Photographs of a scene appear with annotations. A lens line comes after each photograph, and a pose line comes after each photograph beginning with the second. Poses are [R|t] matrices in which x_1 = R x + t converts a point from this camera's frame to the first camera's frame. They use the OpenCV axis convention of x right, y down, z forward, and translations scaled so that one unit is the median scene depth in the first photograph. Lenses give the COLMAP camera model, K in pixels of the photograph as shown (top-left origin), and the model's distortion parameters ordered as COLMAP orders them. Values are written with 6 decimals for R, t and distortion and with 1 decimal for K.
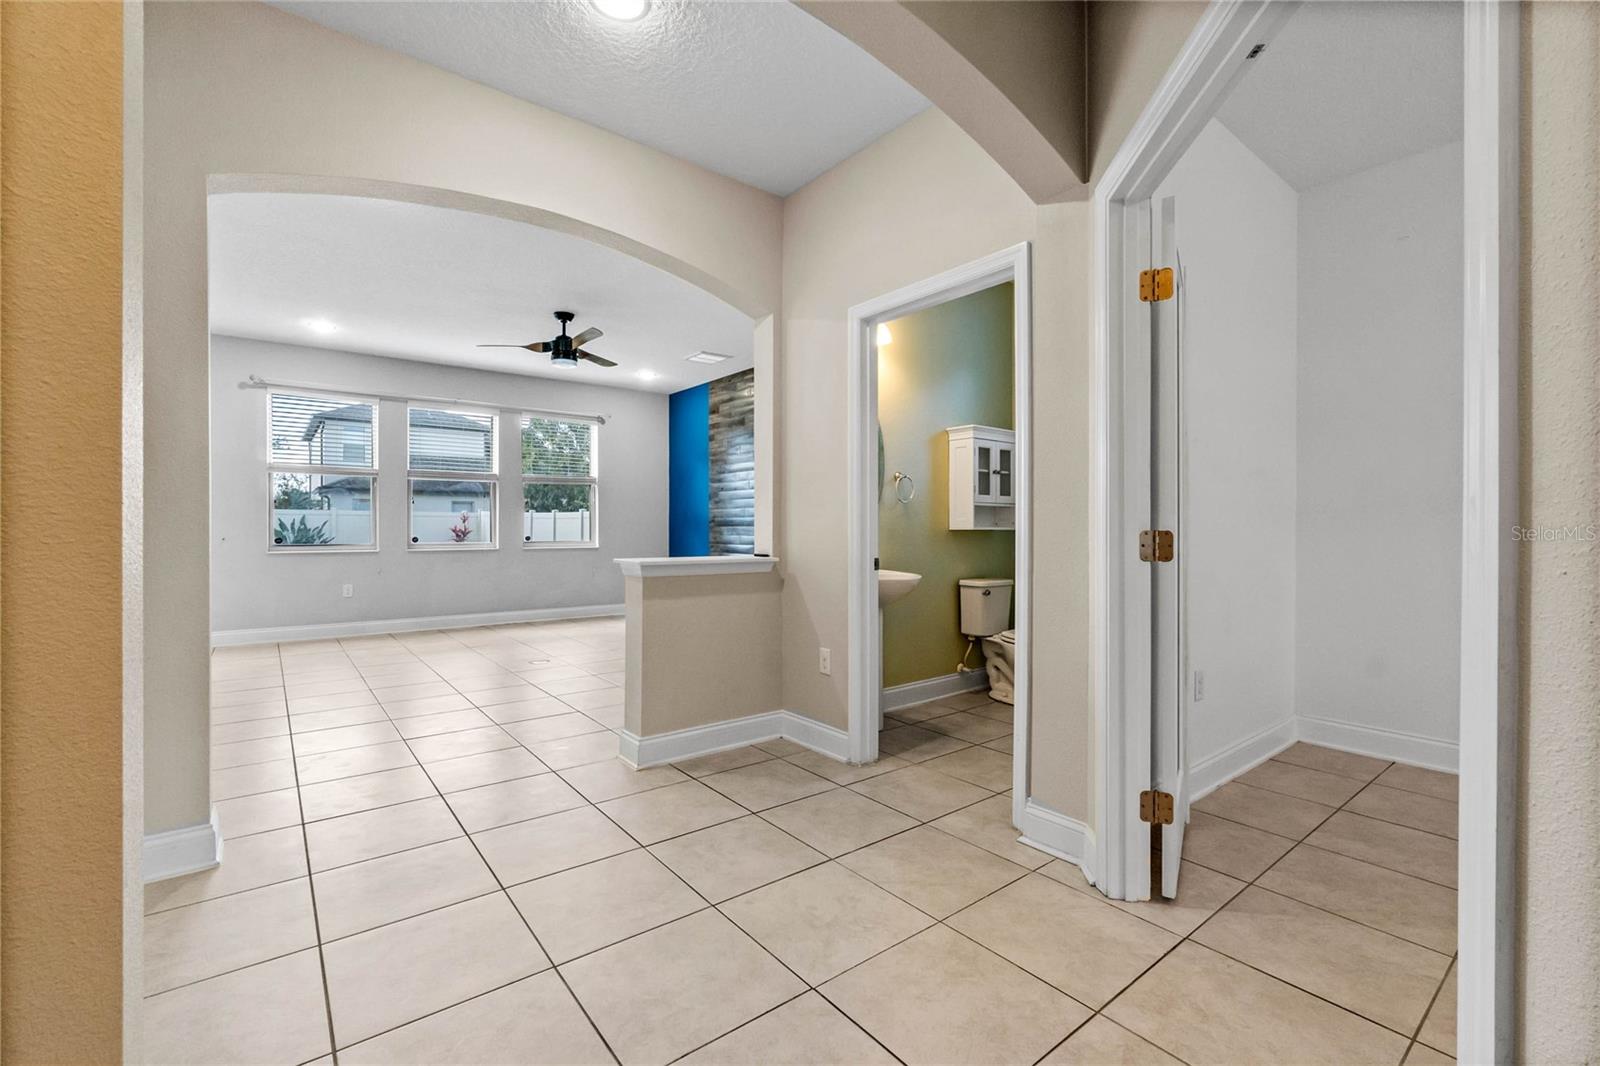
lens RADIAL K [[689.5, 0, 789.9], [0, 689.5, 526.4], [0, 0, 1]] dist [-0.006459, 0.002304]
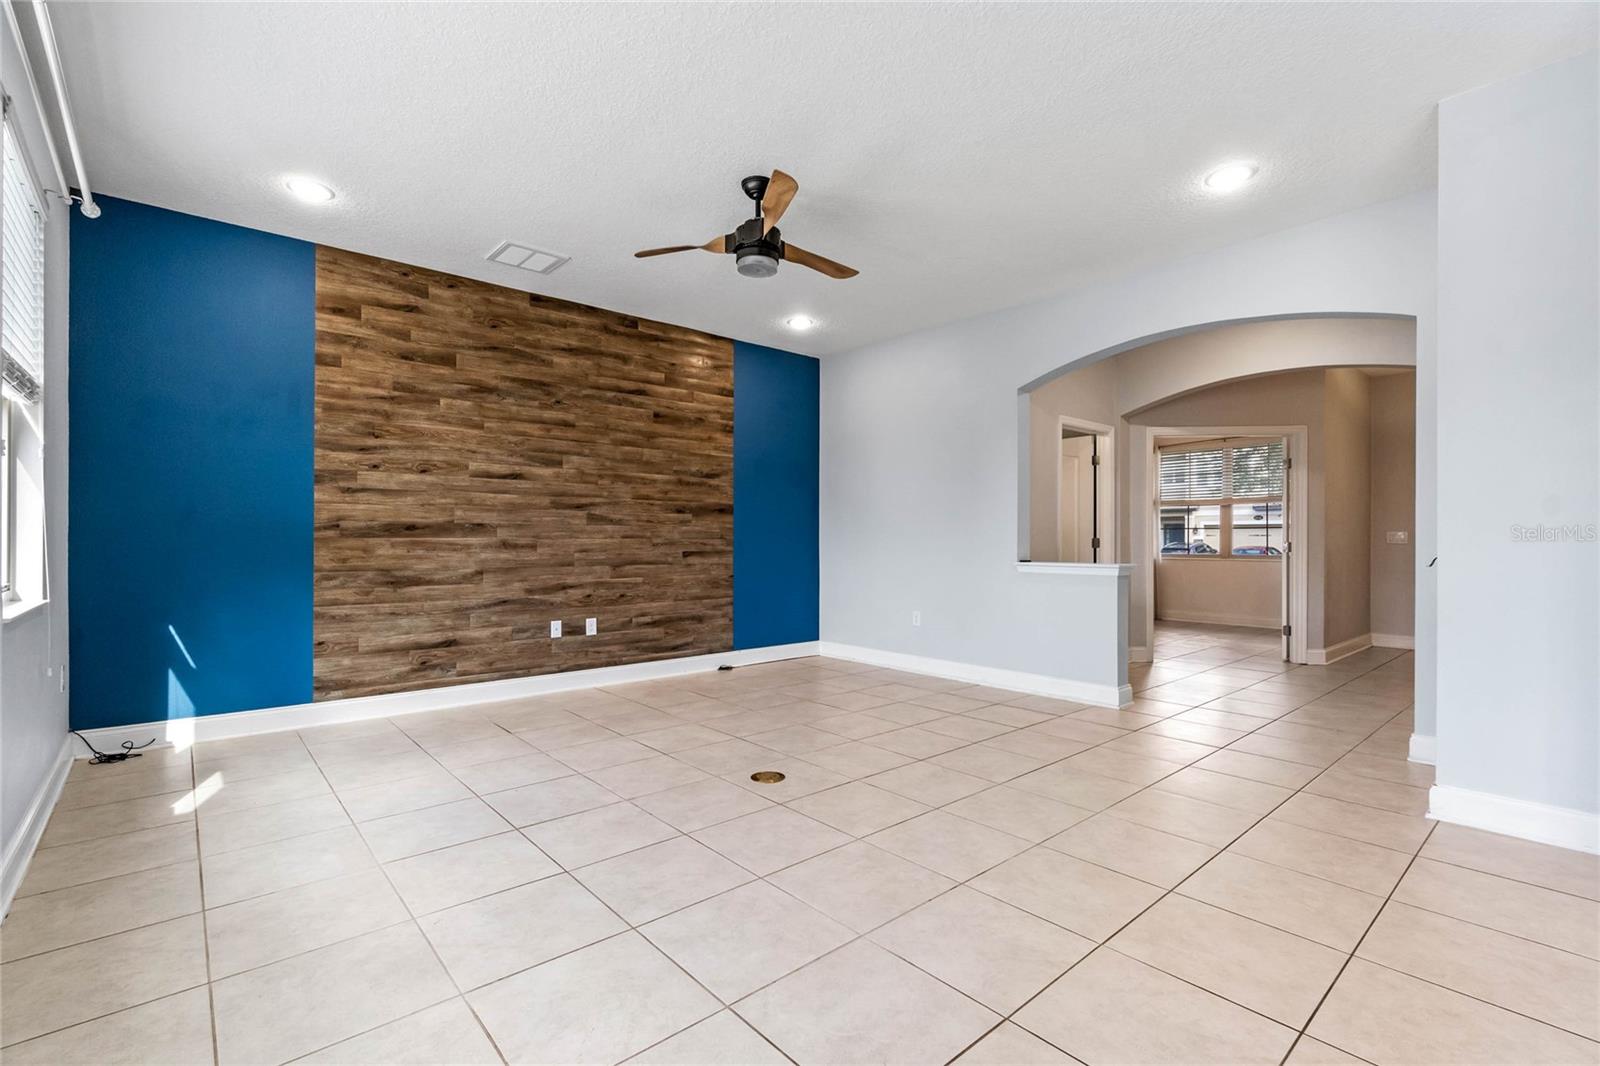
lens RADIAL K [[689.5, 0, 793.7], [0, 689.5, 545.5], [0, 0, 1]] dist [-0.006459, 0.002304]
pose [[-0.049457, -0.003984, 0.998768, -0.628197], [0.000166, 0.999992, 0.003997, 0.003952], [-0.998776, 0.000363, -0.049456, 0.688628]]
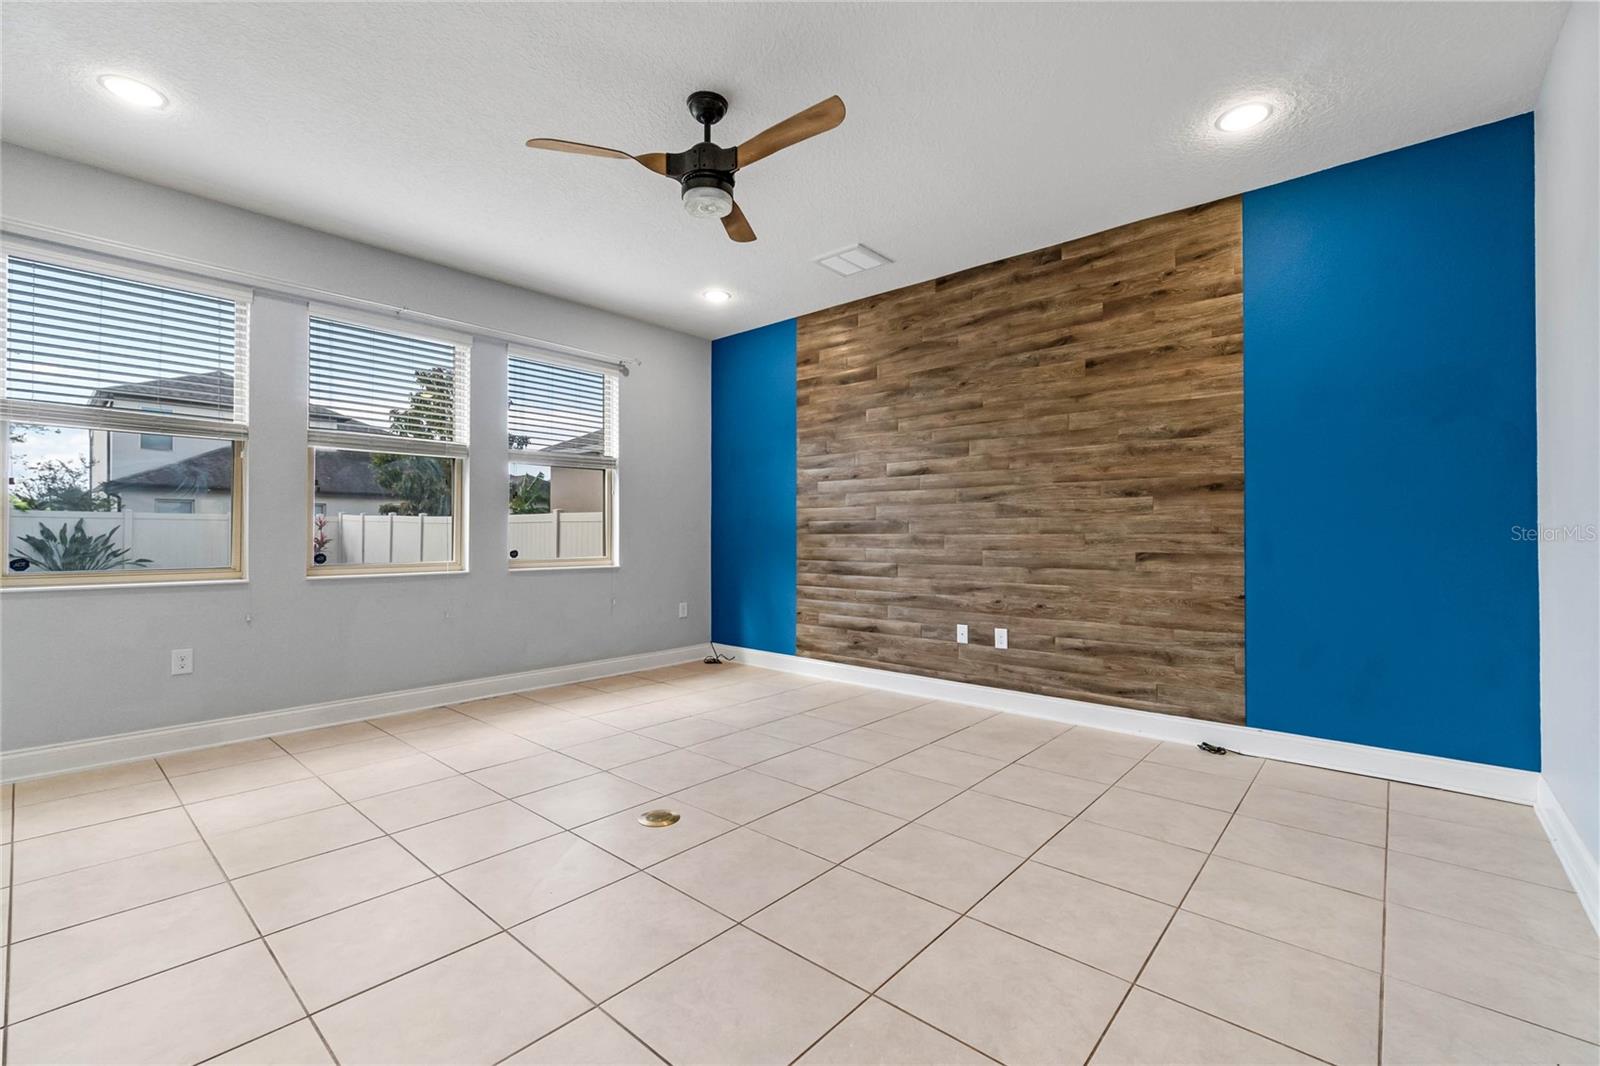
lens RADIAL K [[689.5, 0, 793.9], [0, 689.5, 527.4], [0, 0, 1]] dist [-0.006459, 0.002304]
pose [[0.982216, -0.000166, 0.187754, -0.246844], [0.001549, 0.999973, -0.007219, -0.001461], [-0.187747, 0.007382, 0.982190, 0.349426]]
